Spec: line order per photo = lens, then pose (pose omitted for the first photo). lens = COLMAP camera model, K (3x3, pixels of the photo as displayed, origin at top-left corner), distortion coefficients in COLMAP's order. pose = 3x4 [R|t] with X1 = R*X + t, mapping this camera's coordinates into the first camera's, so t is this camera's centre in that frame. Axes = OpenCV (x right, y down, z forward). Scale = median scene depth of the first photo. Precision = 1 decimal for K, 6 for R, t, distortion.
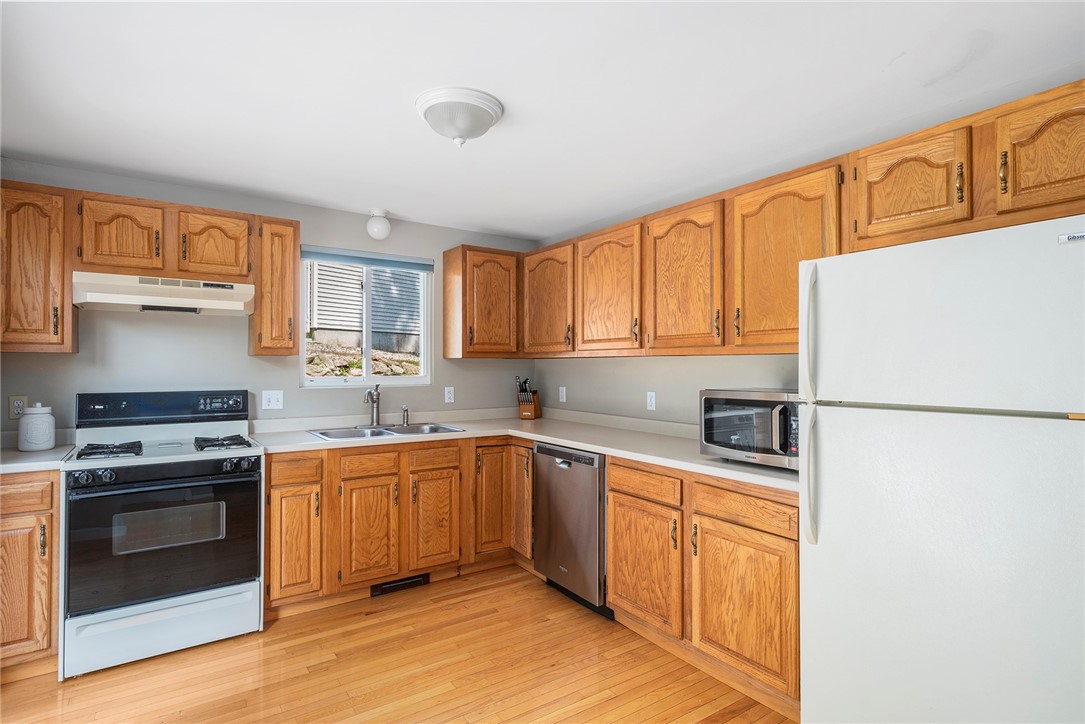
lens RADIAL K [[560.3, 0, 542.5], [0, 560.3, 362.0], [0, 0, 1]] dist [0.002724, -0.000096]
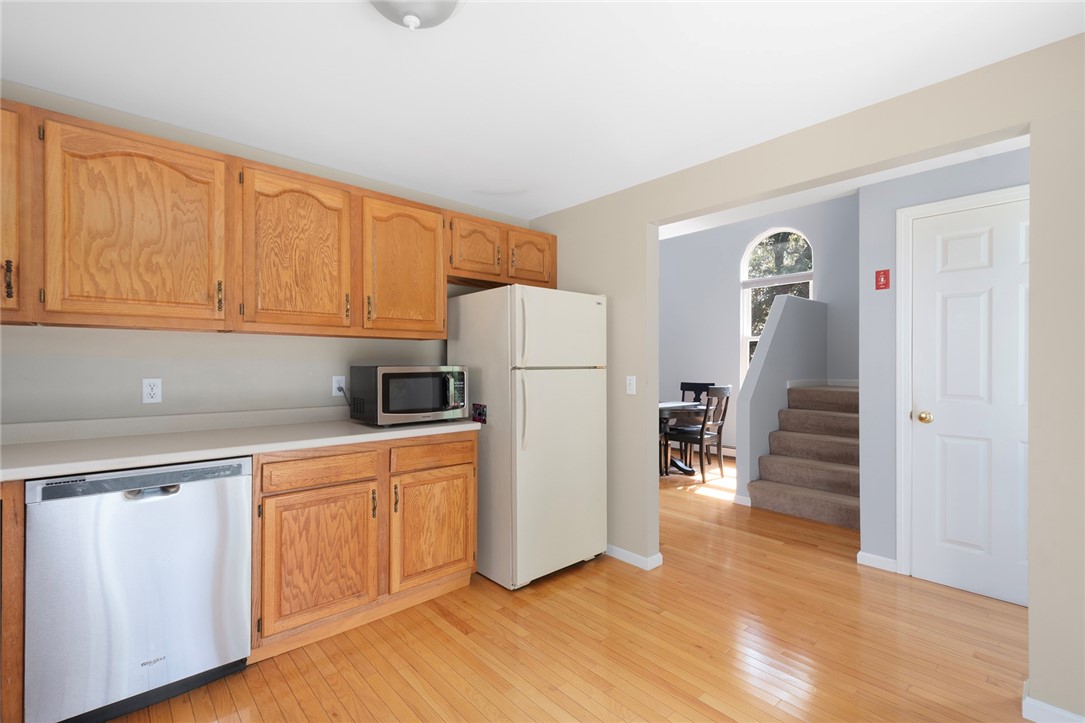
lens RADIAL K [[484.4, 0, 542.5], [0, 484.4, 361.5], [0, 0, 1]] dist [0.001905, 0.000171]
pose [[-0.144542, -0.001325, 0.989498, -0.625264], [-0.010835, 0.999941, -0.000244, 0.031929], [-0.989439, -0.010756, -0.144548, 0.721585]]
